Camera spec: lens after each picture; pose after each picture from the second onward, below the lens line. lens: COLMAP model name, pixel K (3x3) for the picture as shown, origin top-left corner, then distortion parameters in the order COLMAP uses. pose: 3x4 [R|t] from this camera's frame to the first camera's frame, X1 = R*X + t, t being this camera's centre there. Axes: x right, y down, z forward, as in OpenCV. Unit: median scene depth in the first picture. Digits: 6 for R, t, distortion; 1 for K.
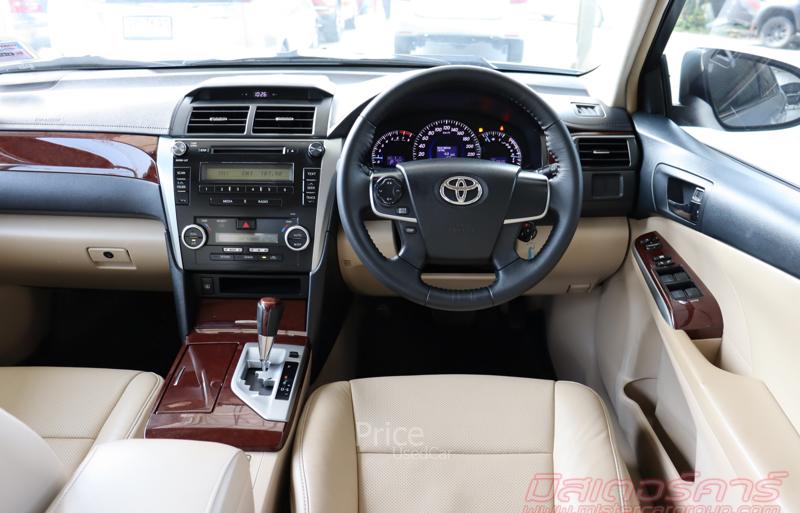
lens RADIAL K [[670.5, 0, 405.5], [0, 670.5, 261.2], [0, 0, 1]] dist [-0.138213, 0.095432]
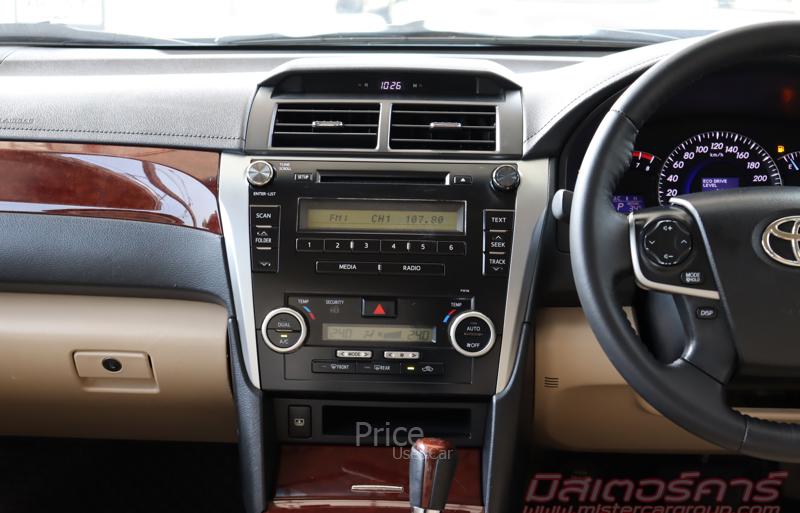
lens RADIAL K [[1188.9, 0, 403.7], [0, 1188.9, 274.4], [0, 0, 1]] dist [0.102404, 0.000000]
pose [[0.999021, 0.003911, -0.044054, -0.175239], [-0.009931, 0.990481, -0.137290, 0.053055], [0.043098, 0.137593, 0.989551, 0.008160]]
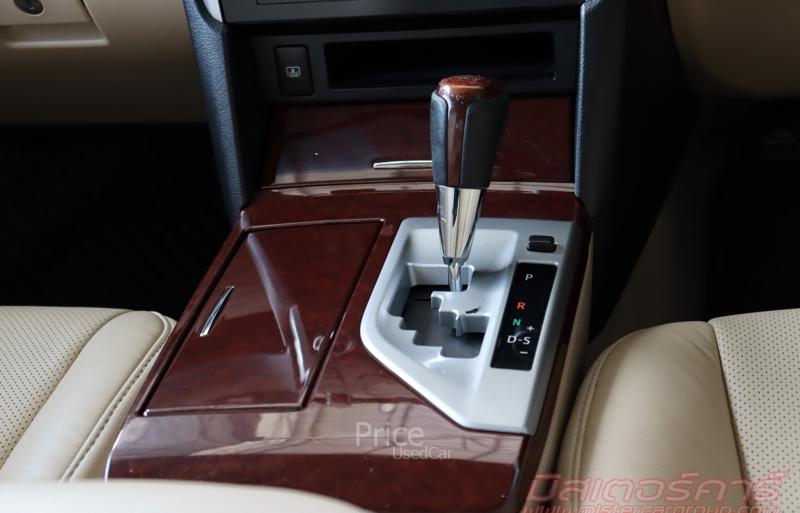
lens RADIAL K [[1391.9, 0, 394.0], [0, 1391.9, 287.2], [0, 0, 1]] dist [0.032619, 0.000000]
pose [[0.967243, -0.017928, -0.253217, -0.058712], [0.042562, 0.994836, 0.092145, 0.089986], [0.250257, -0.099904, 0.963011, 0.283686]]
